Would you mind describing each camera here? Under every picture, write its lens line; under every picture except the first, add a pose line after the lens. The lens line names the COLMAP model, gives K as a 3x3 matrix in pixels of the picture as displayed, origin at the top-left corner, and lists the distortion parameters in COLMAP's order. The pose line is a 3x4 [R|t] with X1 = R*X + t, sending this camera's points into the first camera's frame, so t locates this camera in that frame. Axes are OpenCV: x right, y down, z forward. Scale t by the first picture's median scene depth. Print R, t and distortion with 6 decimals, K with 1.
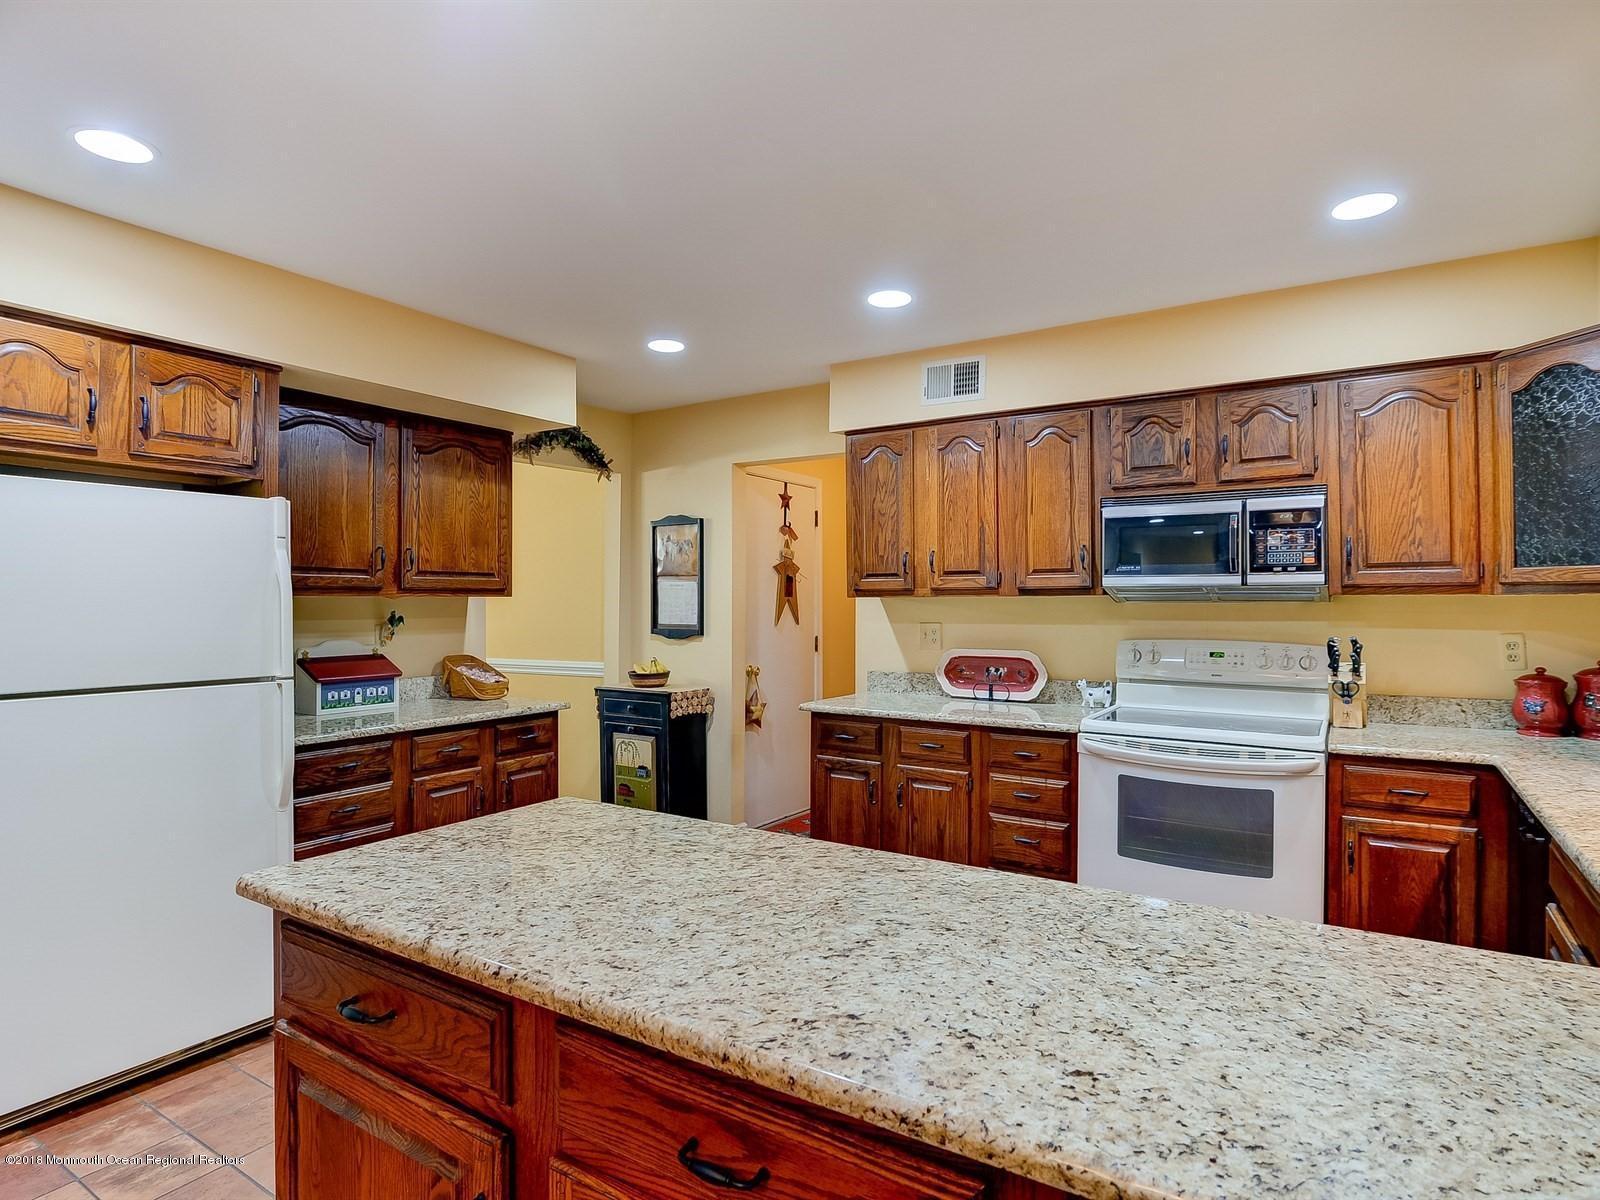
lens RADIAL K [[899.1, 0, 803.9], [0, 899.1, 592.6], [0, 0, 1]] dist [0.038021, -0.012724]
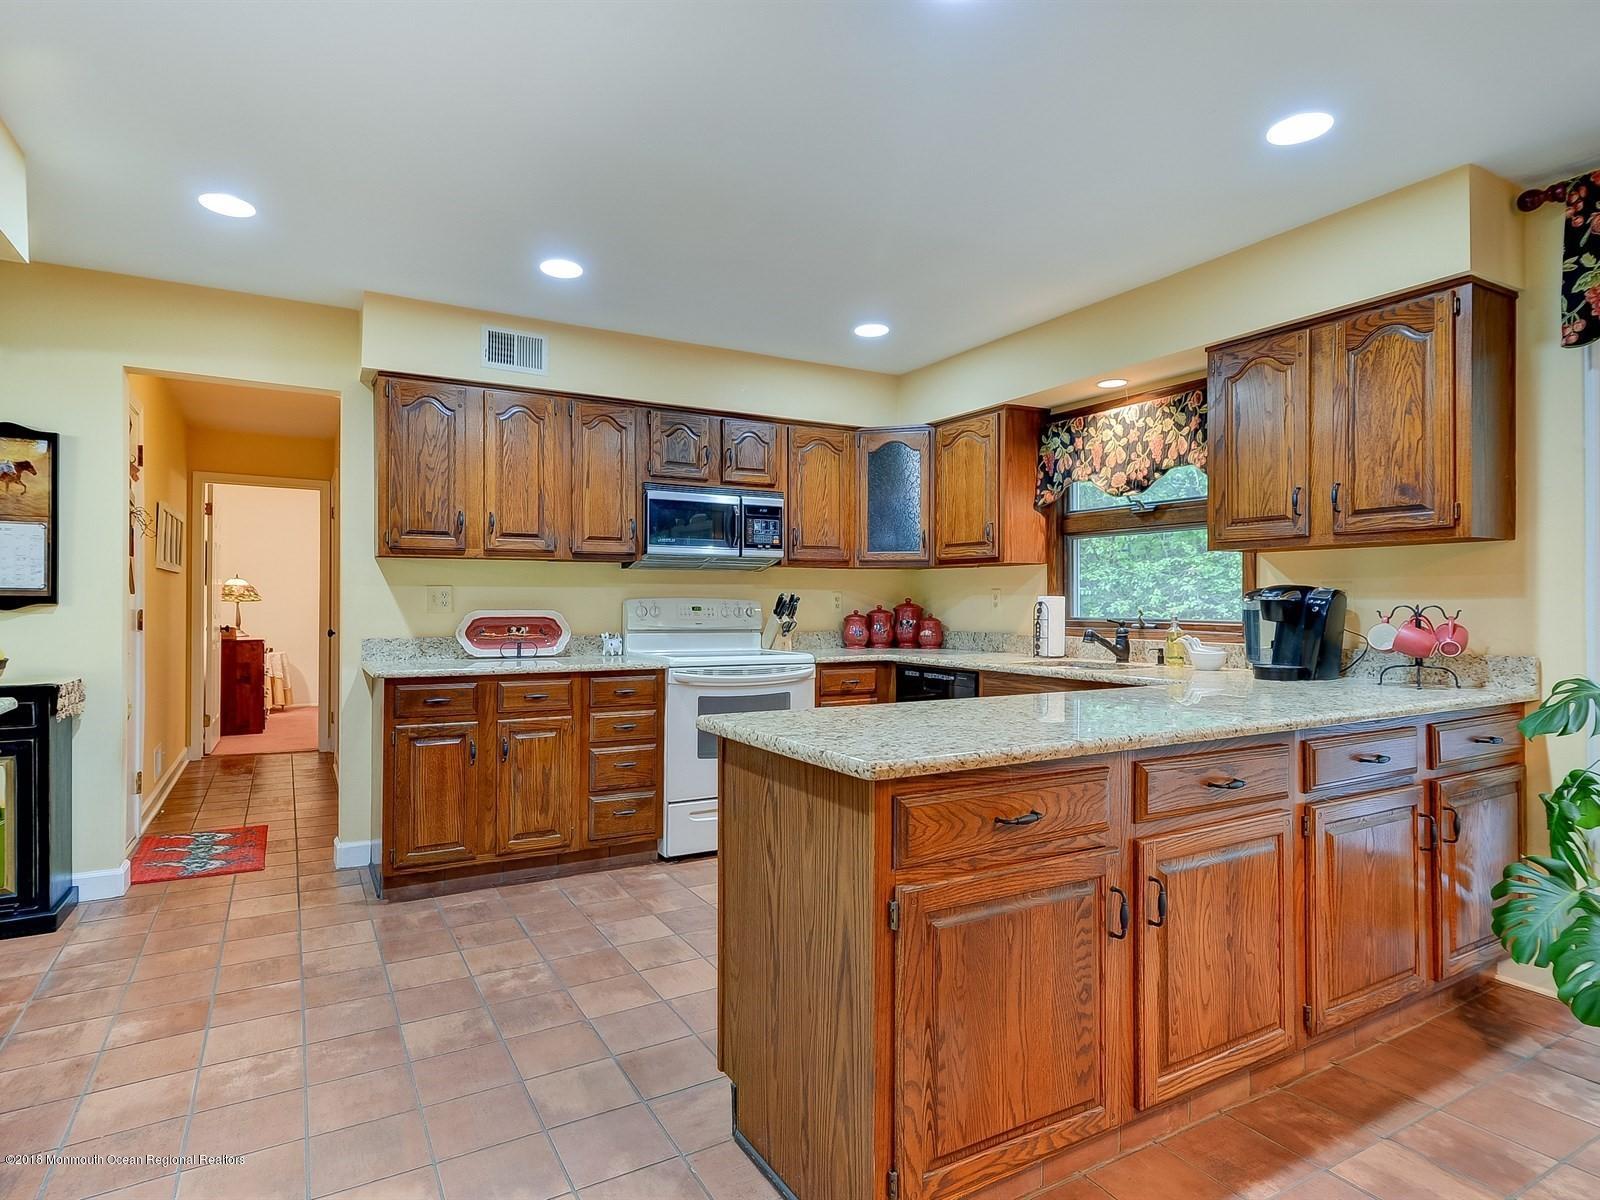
lens RADIAL K [[899.1, 0, 844.0], [0, 899.1, 601.5], [0, 0, 1]] dist [0.038021, -0.012724]
pose [[0.456757, -0.000424, 0.889591, -0.646630], [-0.013094, 0.999888, 0.007200, 0.046404], [-0.889495, -0.014937, 0.456700, 0.198518]]
